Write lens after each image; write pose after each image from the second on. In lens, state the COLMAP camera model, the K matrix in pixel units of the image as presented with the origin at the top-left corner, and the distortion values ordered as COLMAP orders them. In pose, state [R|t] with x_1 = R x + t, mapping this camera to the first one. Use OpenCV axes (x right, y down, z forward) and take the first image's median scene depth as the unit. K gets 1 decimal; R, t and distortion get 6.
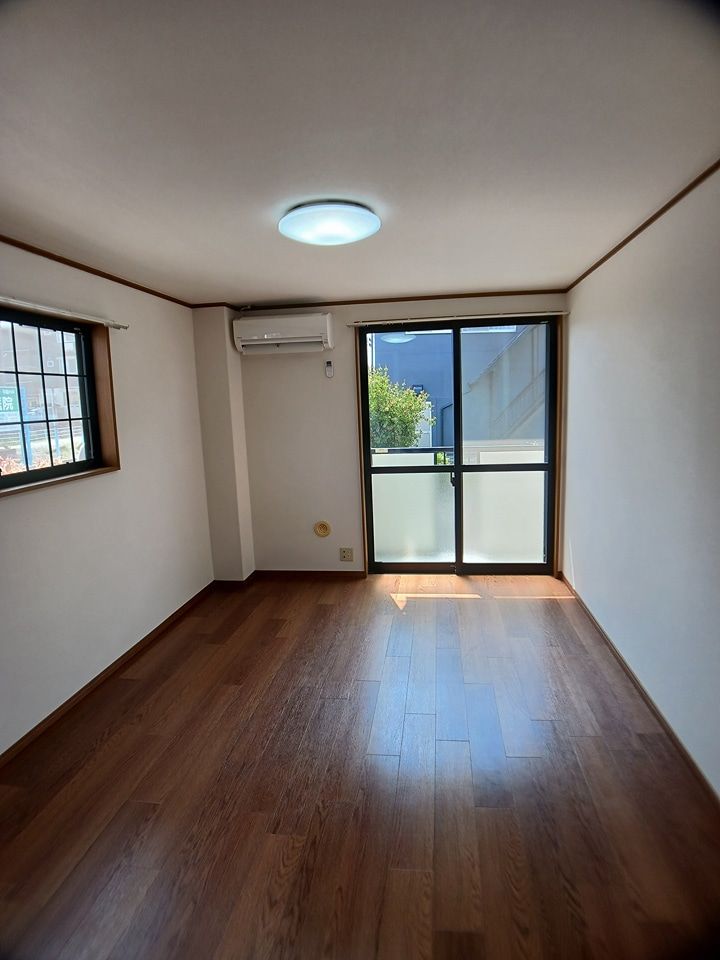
lens RADIAL K [[539.4, 0, 360.0], [0, 539.4, 480.0], [0, 0, 1]] dist [-0.089915, -0.000364]
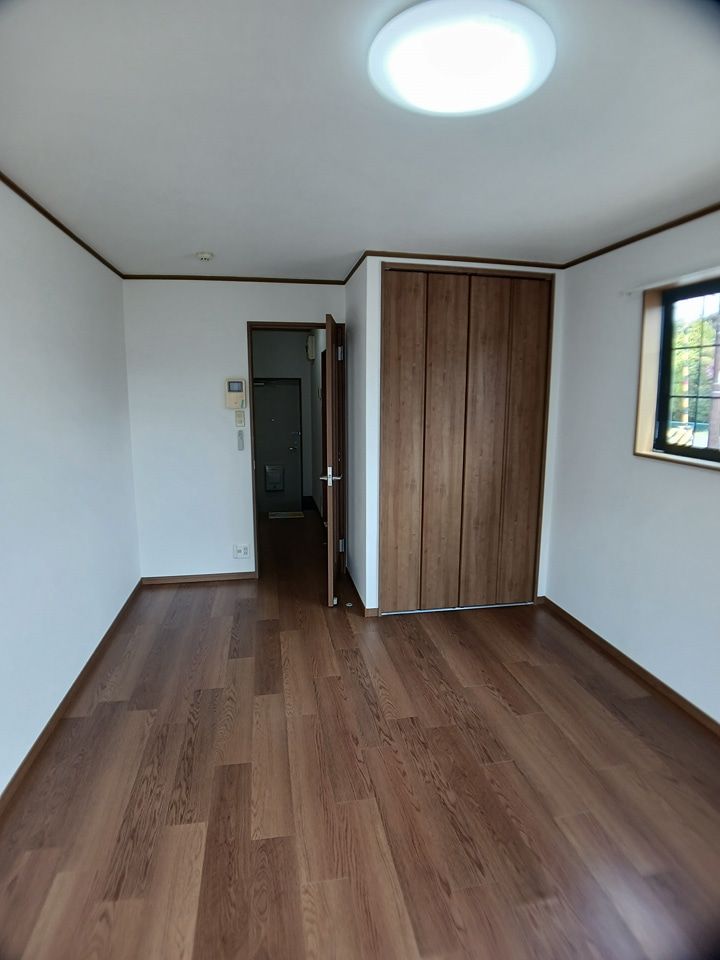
lens RADIAL K [[539.4, 0, 360.0], [0, 539.4, 480.0], [0, 0, 1]] dist [-0.089915, -0.000364]
pose [[-0.943878, 0.090691, -0.317599, 0.272283], [-0.019457, 0.944629, 0.327564, -0.261436], [0.329720, 0.315360, -0.889850, 1.641741]]
